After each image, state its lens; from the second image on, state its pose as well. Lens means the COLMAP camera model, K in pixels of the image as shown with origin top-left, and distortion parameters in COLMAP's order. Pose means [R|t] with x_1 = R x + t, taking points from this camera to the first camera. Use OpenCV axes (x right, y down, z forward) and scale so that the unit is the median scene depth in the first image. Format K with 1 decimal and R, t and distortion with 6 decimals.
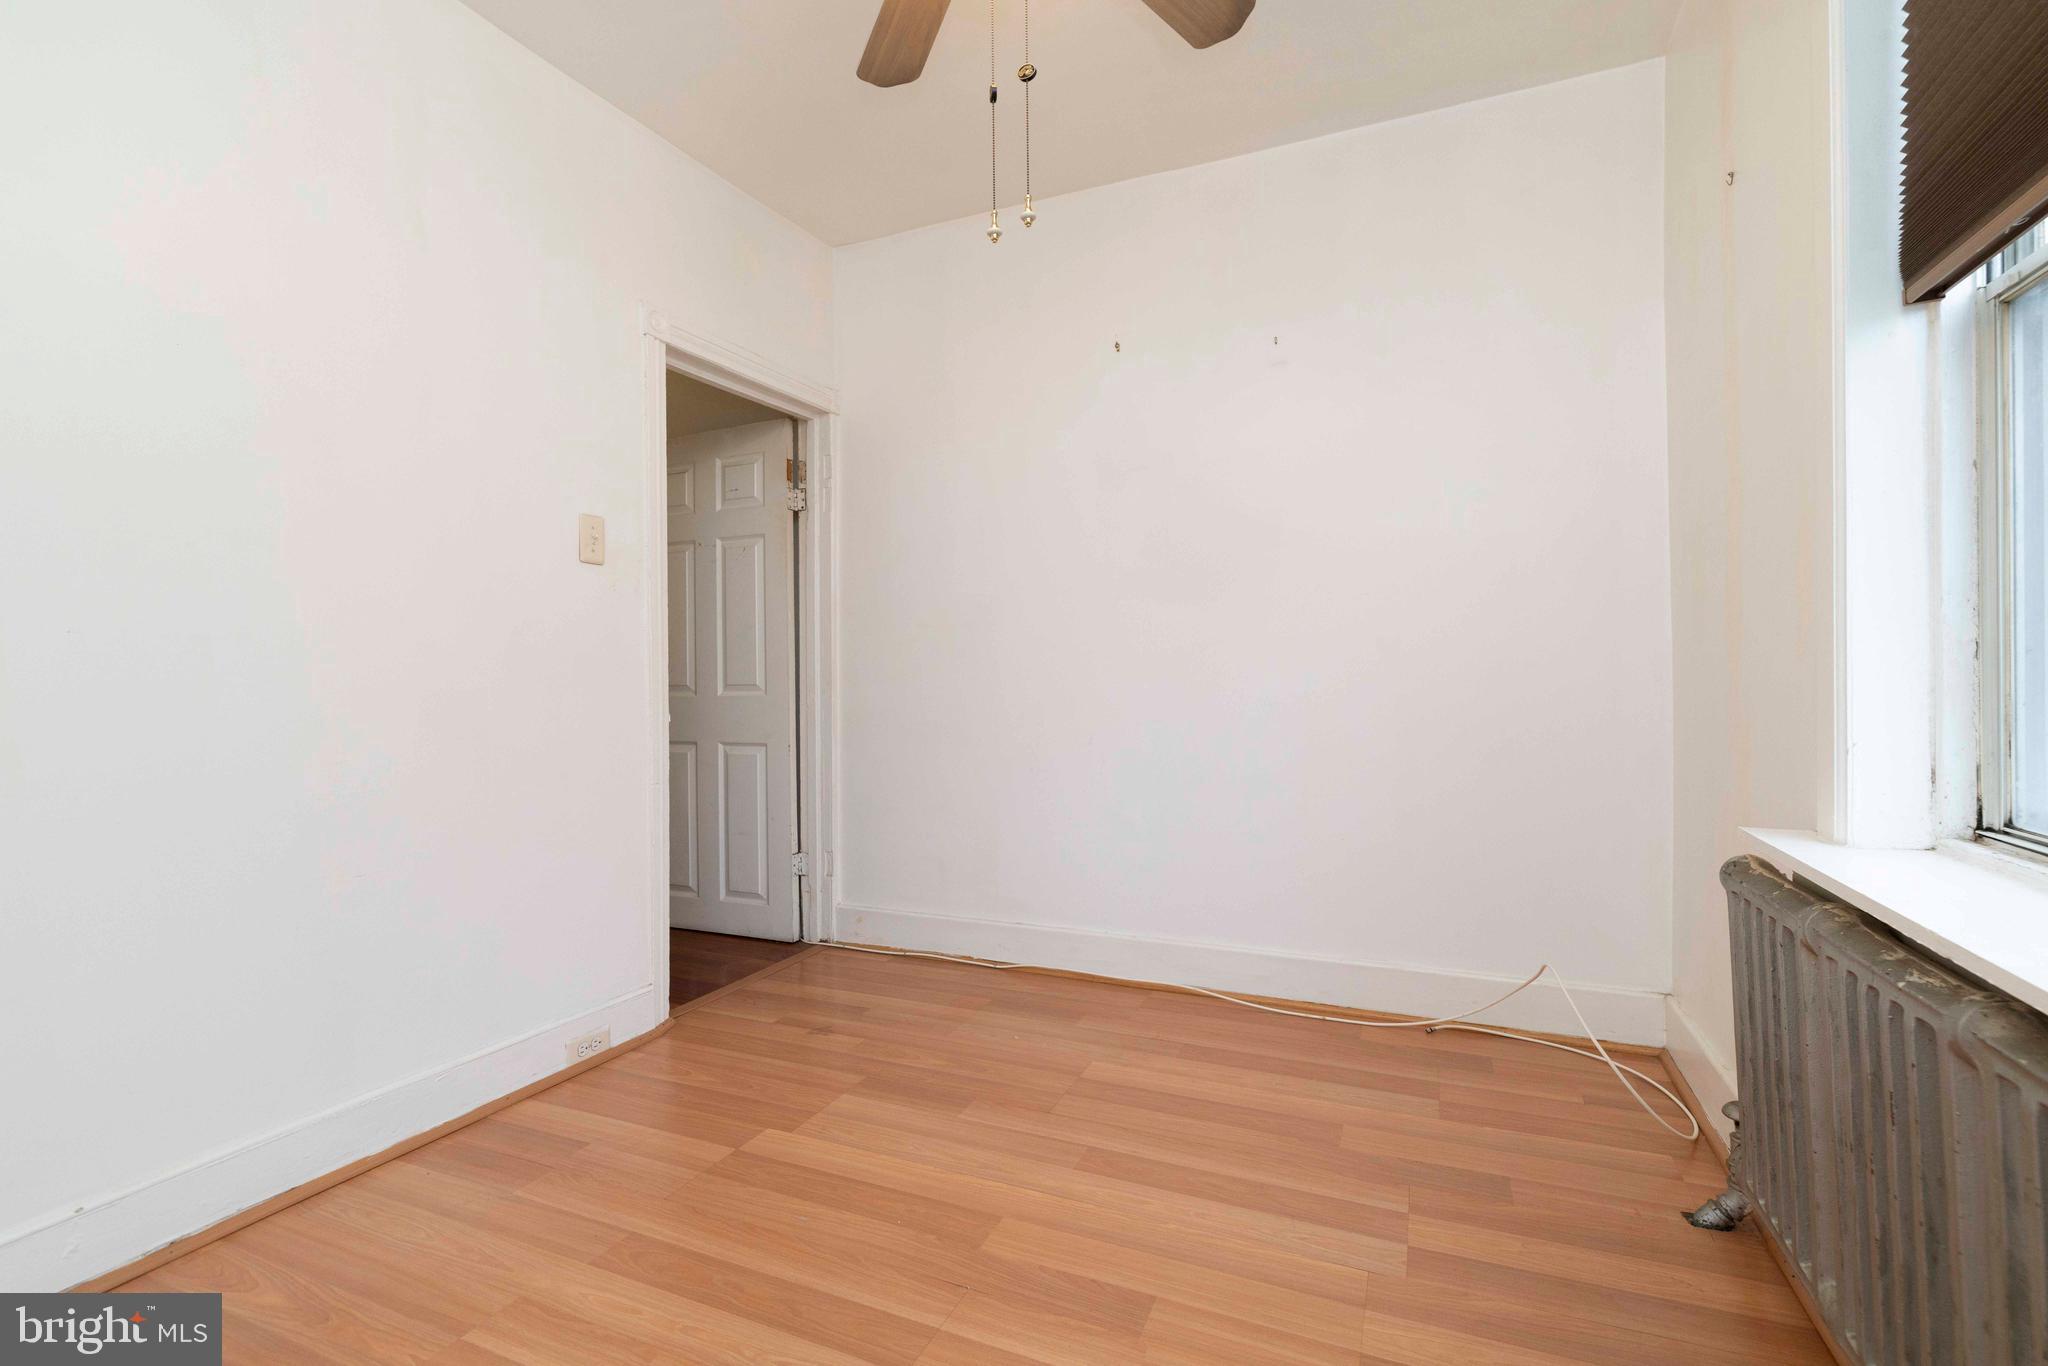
lens RADIAL K [[940.1, 0, 1019.9], [0, 940.1, 673.6], [0, 0, 1]] dist [0.000283, 0.001809]
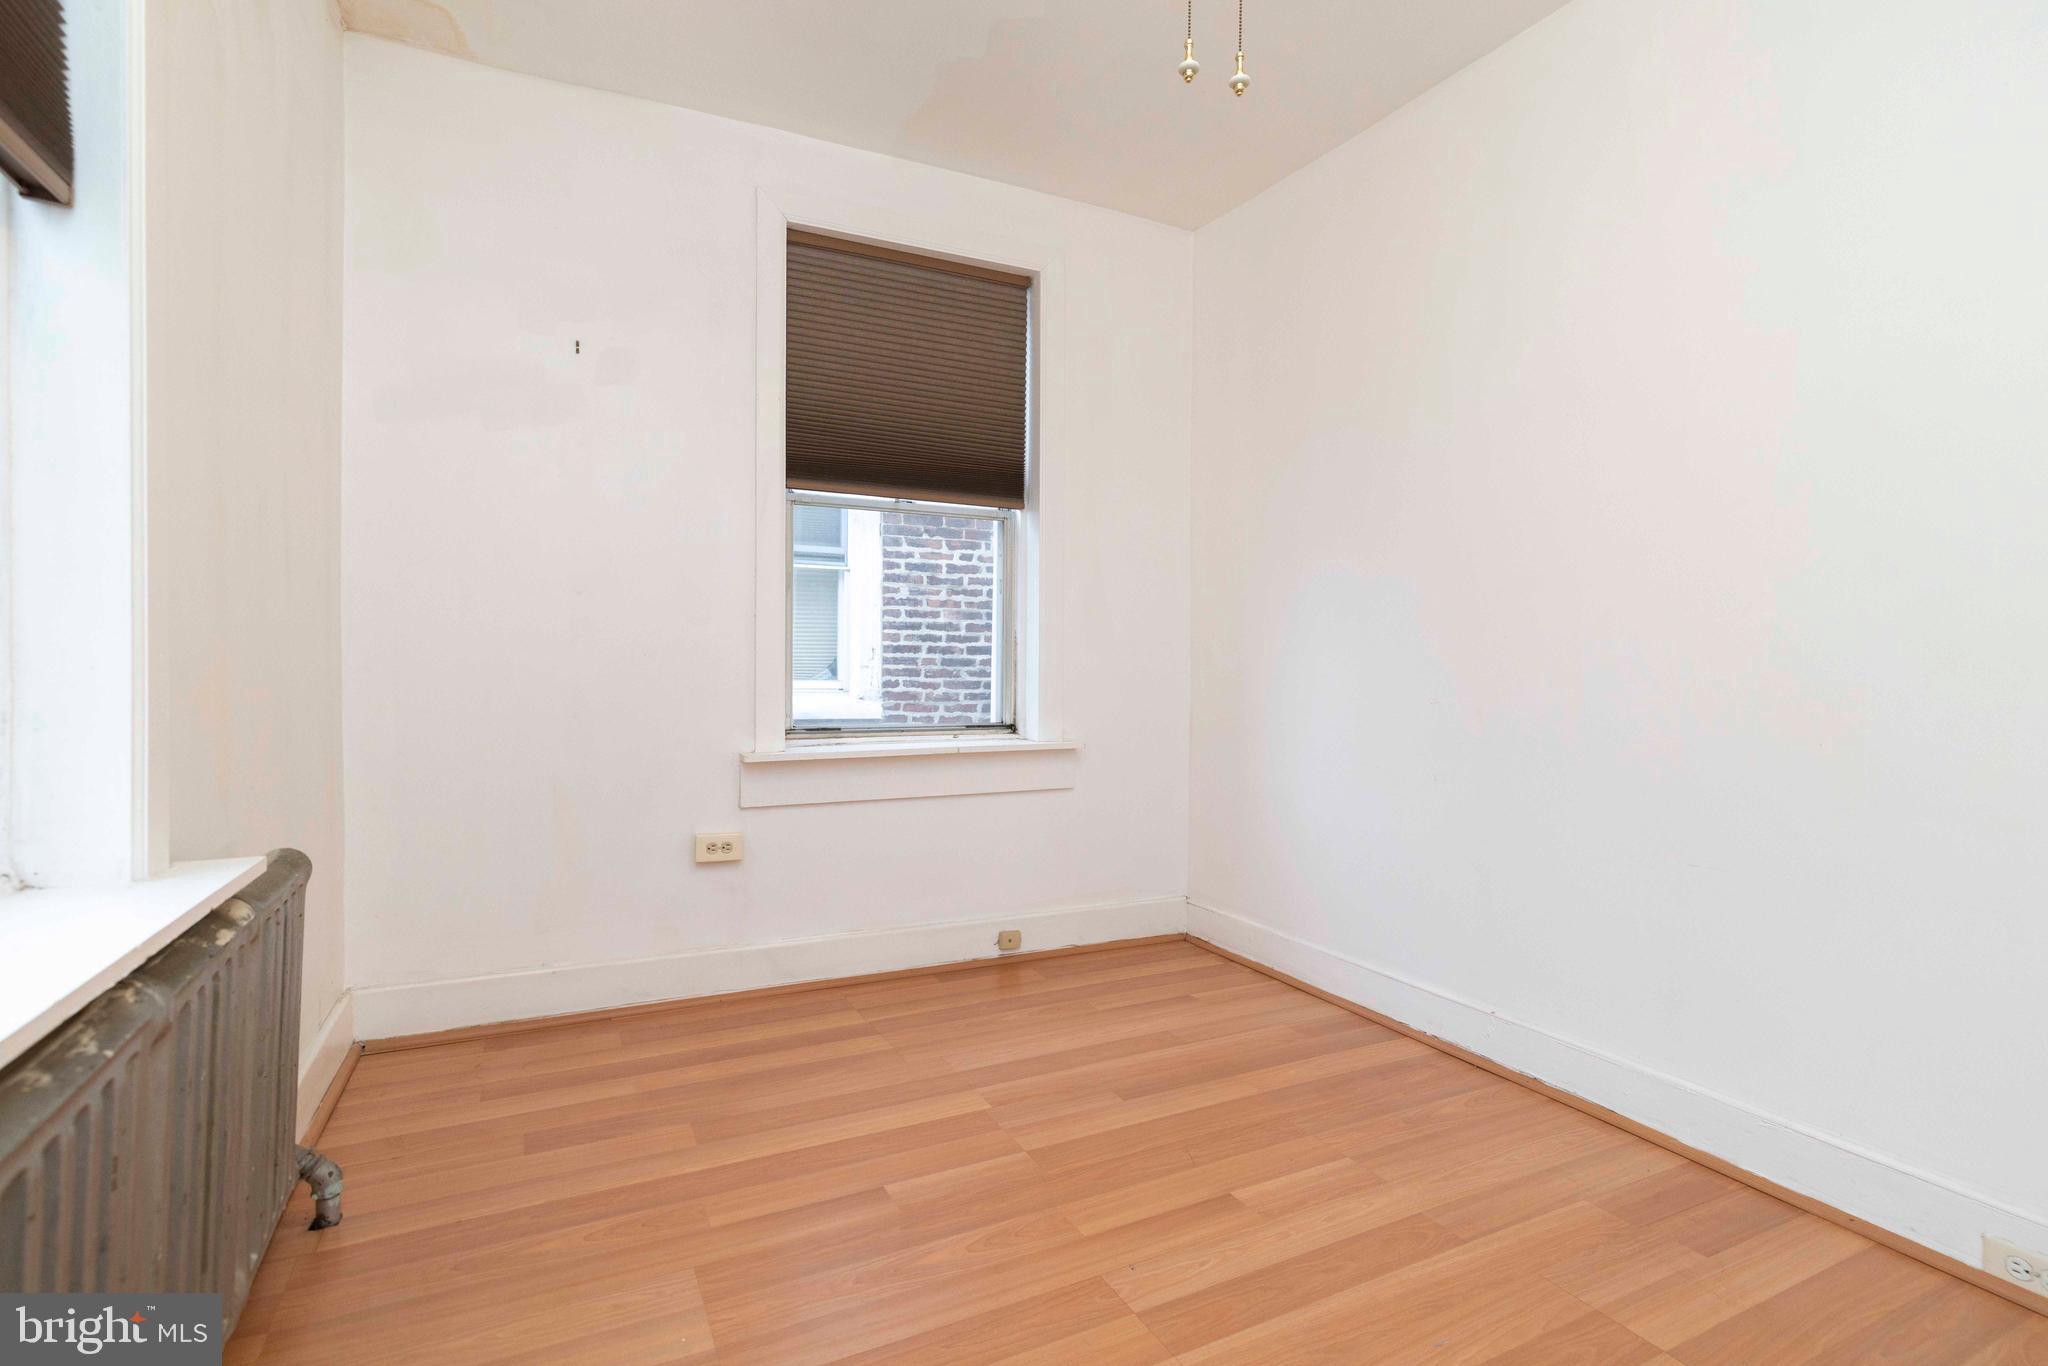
lens RADIAL K [[940.1, 0, 1016.7], [0, 940.1, 674.8], [0, 0, 1]] dist [0.000283, 0.001809]
pose [[-0.645797, 0.004695, -0.763494, 0.559255], [-0.001660, 0.999970, 0.007553, 0.000117], [0.763507, 0.006145, -0.645770, 1.125346]]
